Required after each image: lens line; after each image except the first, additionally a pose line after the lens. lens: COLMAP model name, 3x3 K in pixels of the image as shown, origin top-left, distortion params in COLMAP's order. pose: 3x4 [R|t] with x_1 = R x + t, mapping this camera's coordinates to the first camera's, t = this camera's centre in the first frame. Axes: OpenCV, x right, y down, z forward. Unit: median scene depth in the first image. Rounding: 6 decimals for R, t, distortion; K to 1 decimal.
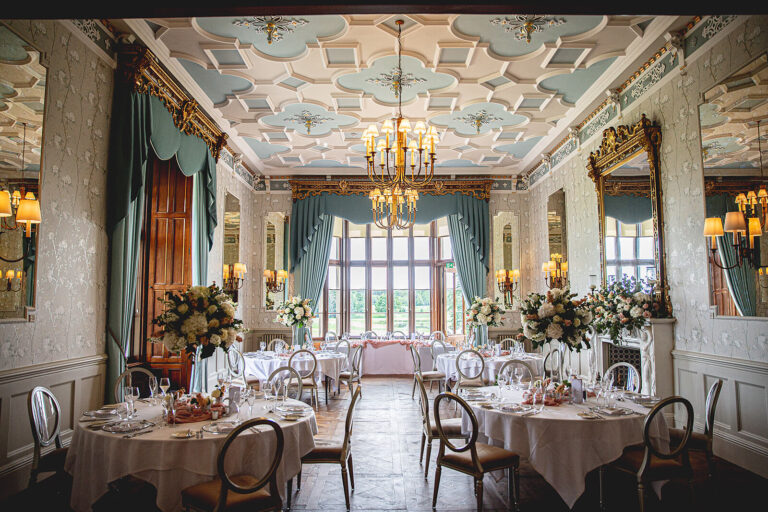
lens RADIAL K [[522.0, 0, 389.6], [0, 522.0, 253.8], [0, 0, 1]] dist [0.000120, 0.003941]
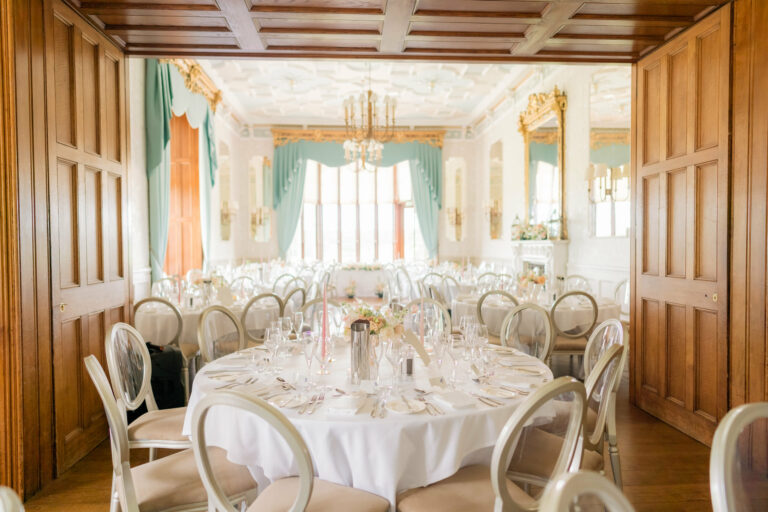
lens RADIAL K [[499.4, 0, 384.0], [0, 499.4, 256.0], [0, 0, 1]] dist [0.001493, 0.000523]
pose [[0.998165, -0.004592, 0.060371, -0.013006], [-0.002846, 0.992459, 0.122541, 0.002796], [-0.060479, -0.122488, 0.990626, -0.174658]]
